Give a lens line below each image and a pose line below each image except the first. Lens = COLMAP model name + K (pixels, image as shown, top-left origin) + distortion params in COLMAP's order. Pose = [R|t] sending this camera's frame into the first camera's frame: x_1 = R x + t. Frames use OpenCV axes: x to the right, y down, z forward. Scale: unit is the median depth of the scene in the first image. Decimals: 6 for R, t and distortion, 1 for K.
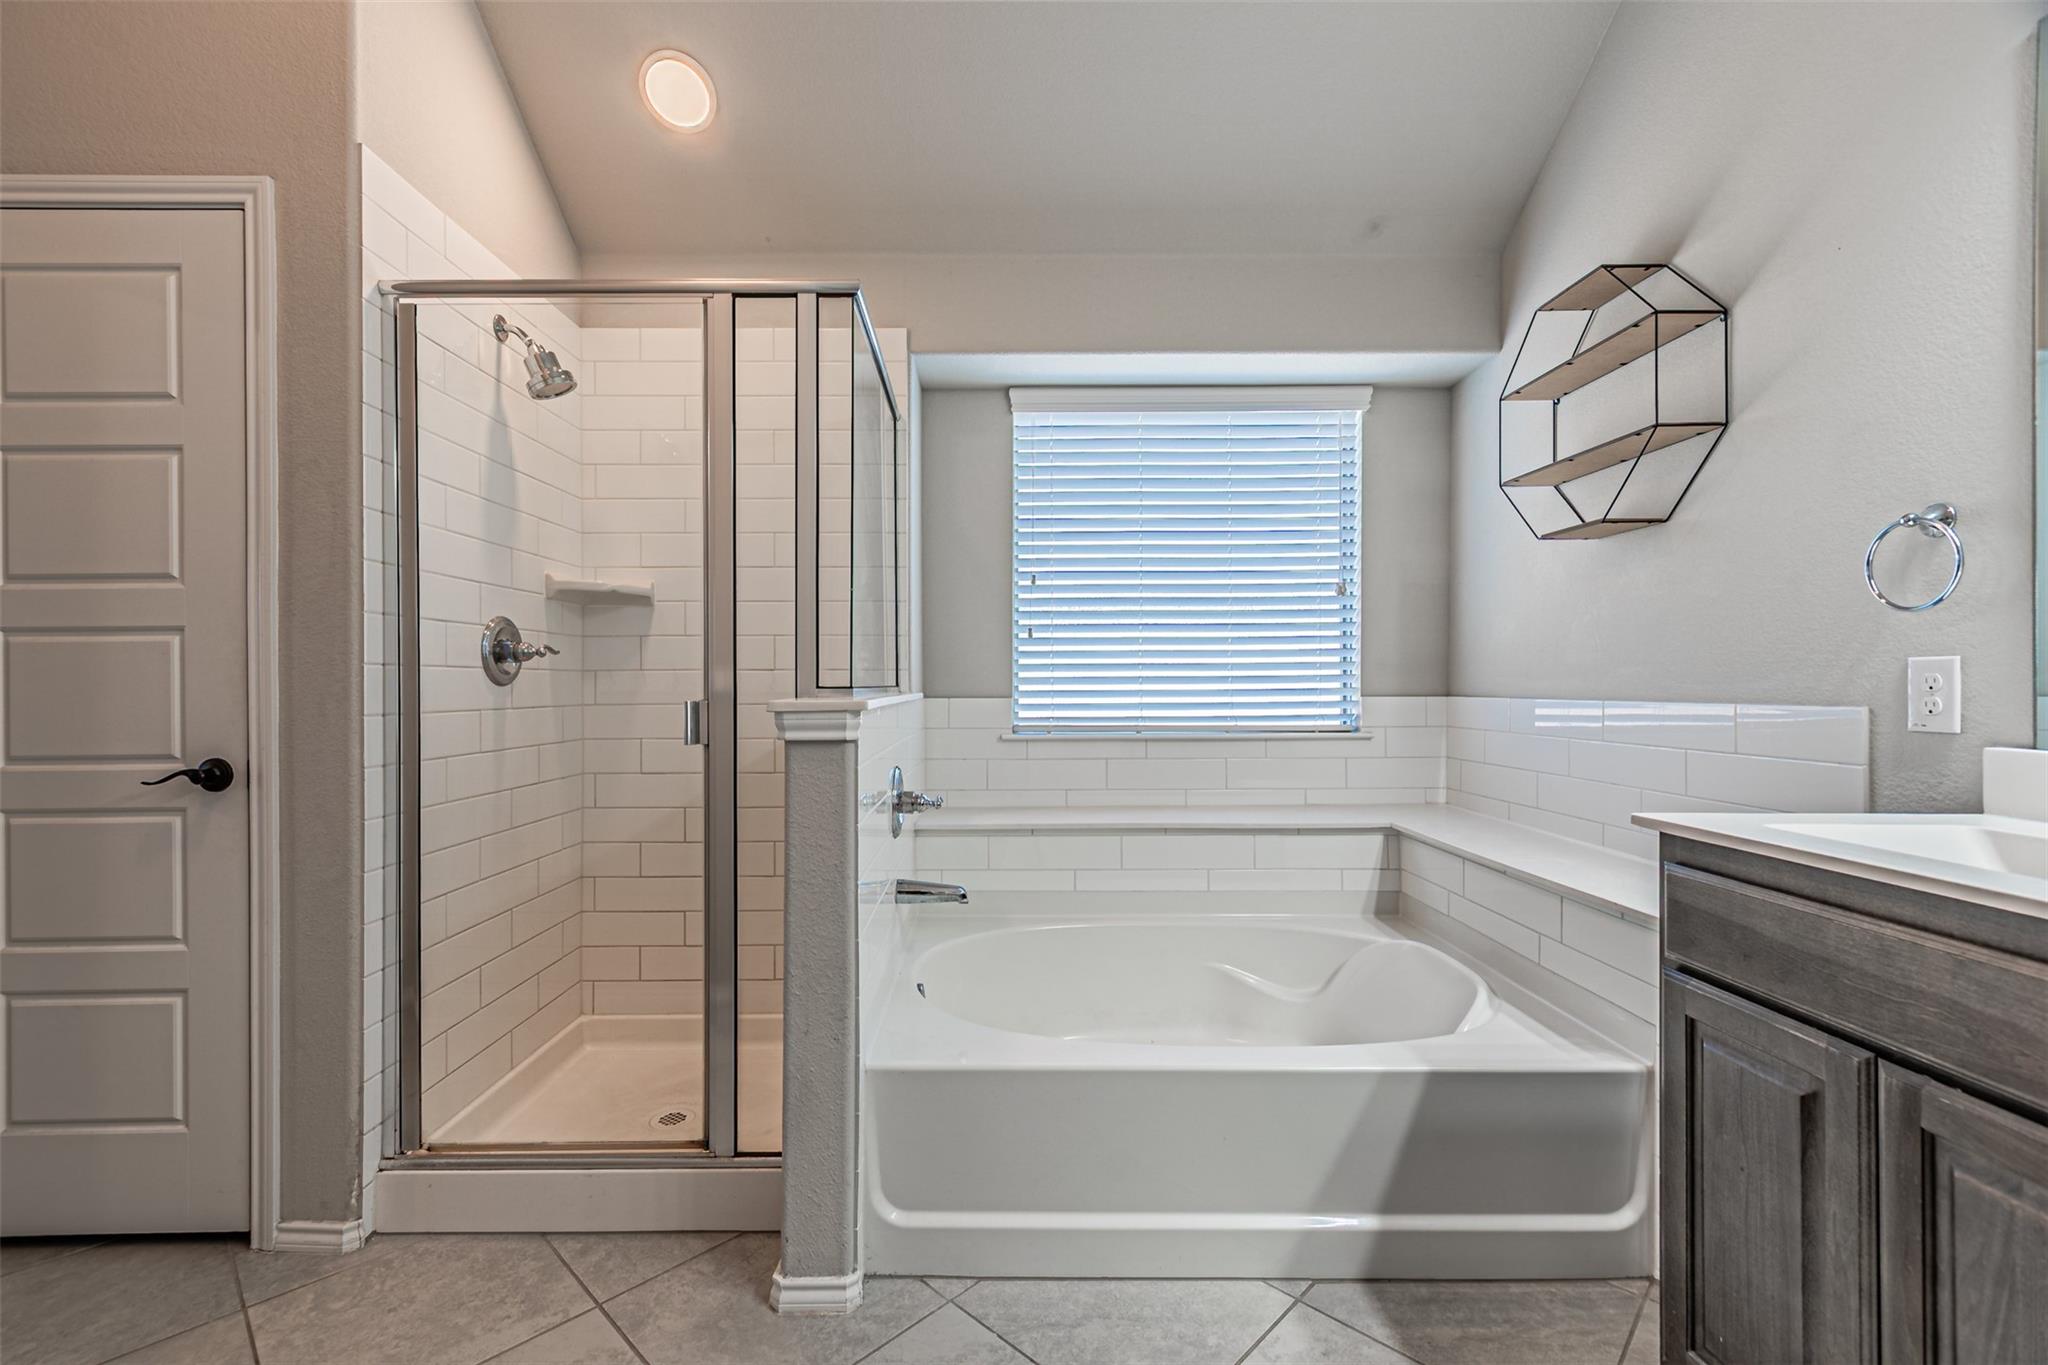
lens RADIAL K [[894.4, 0, 1009.2], [0, 894.4, 684.9], [0, 0, 1]] dist [0.003831, 0.000046]
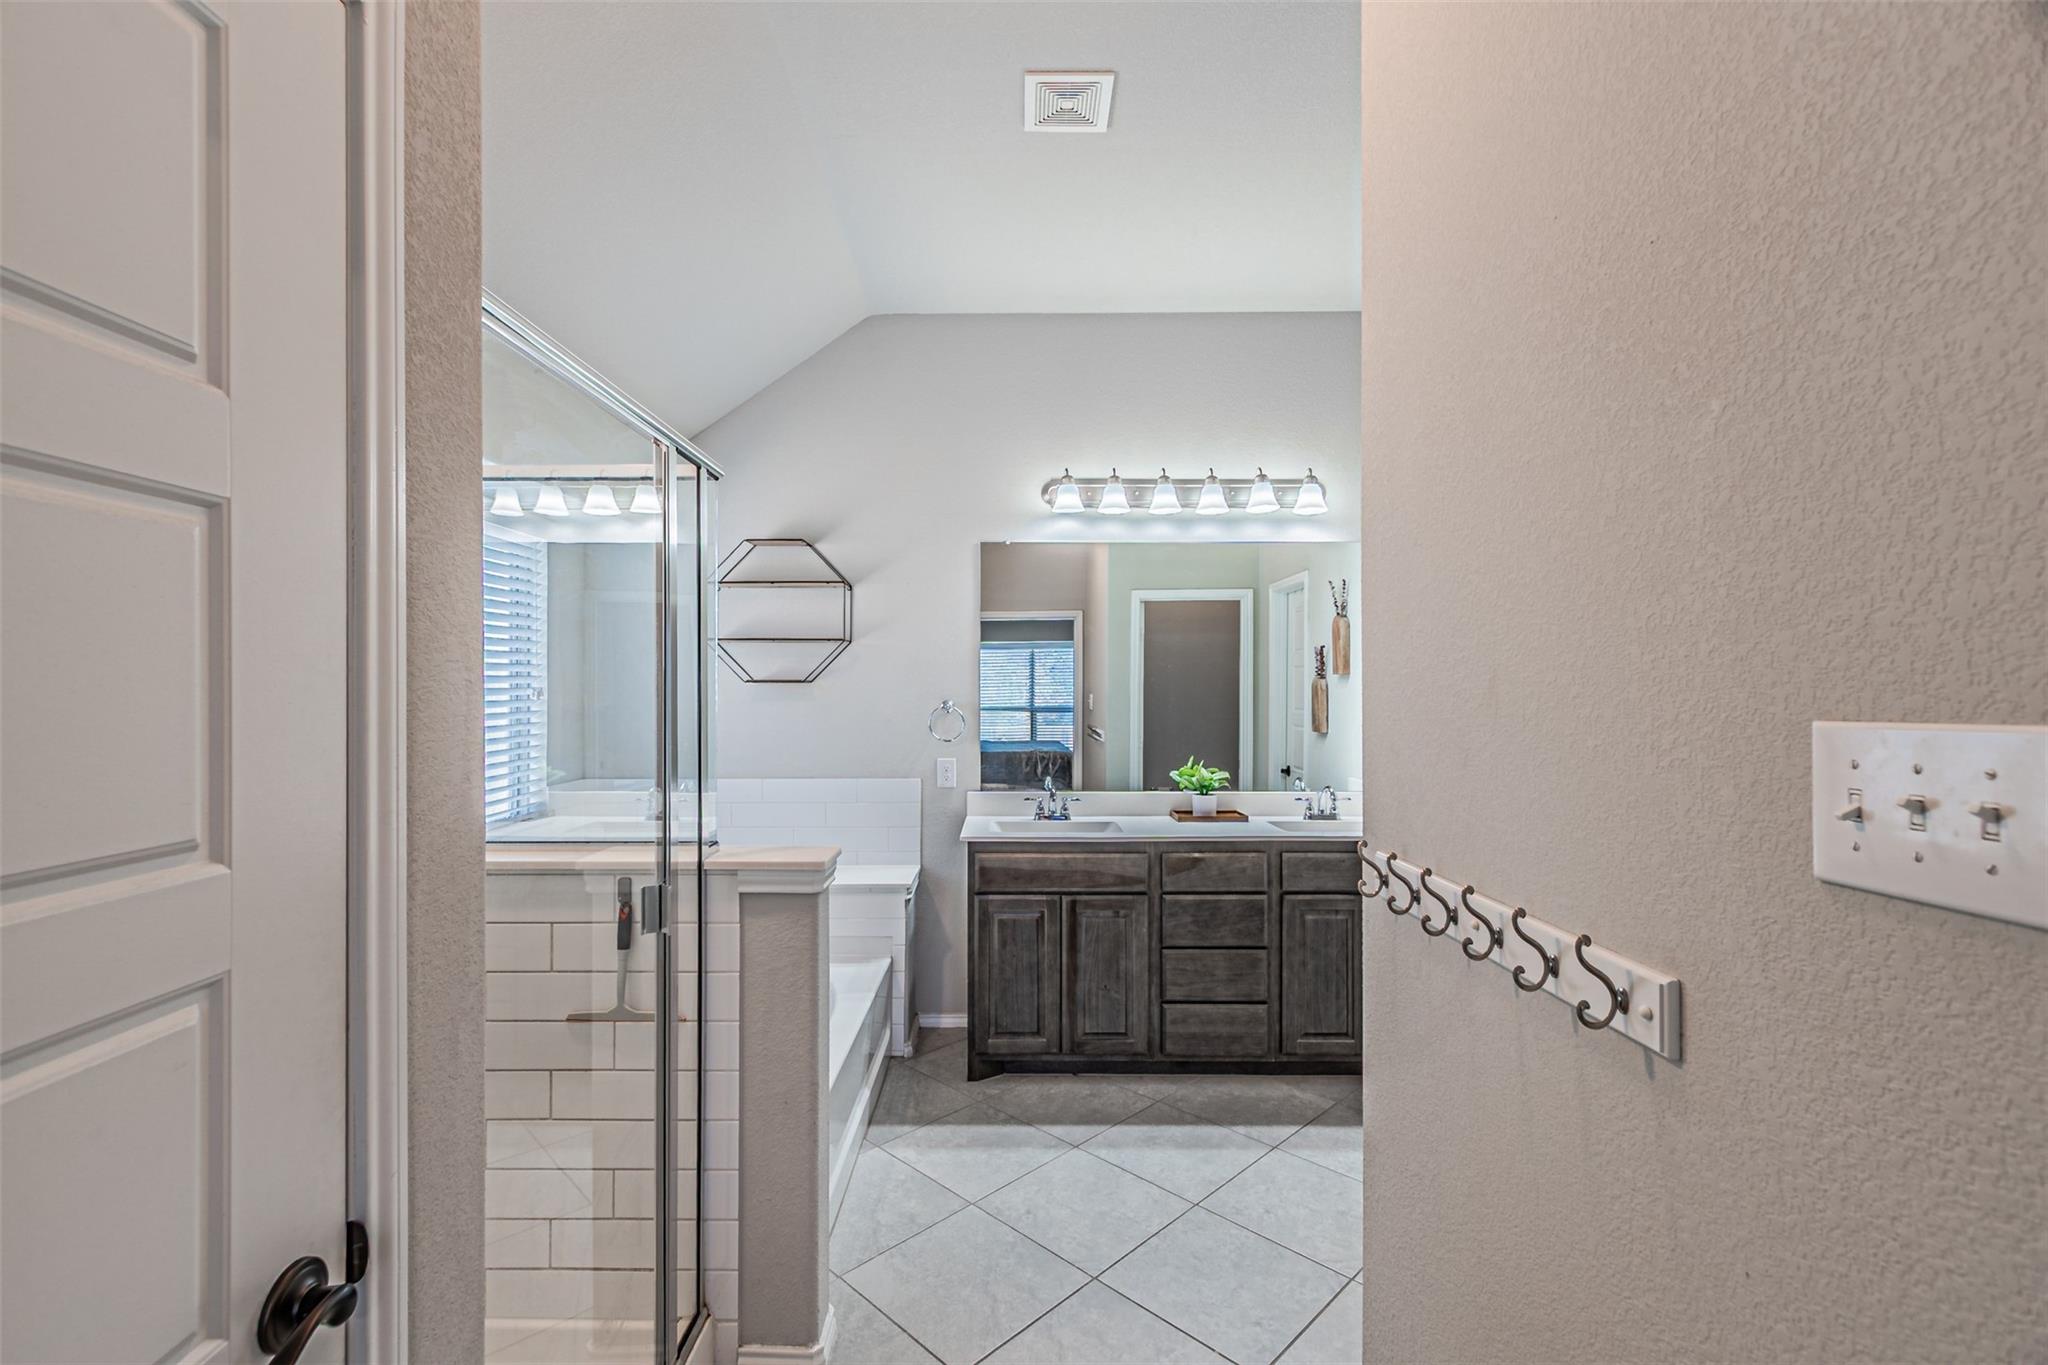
lens RADIAL K [[894.4, 0, 1009.2], [0, 894.4, 684.9], [0, 0, 1]] dist [0.003831, 0.000046]
pose [[0.006613, -0.000512, 0.999978, -1.519822], [0.000790, 1.000000, 0.000507, -0.235787], [-0.999978, 0.000787, 0.006613, 0.768996]]
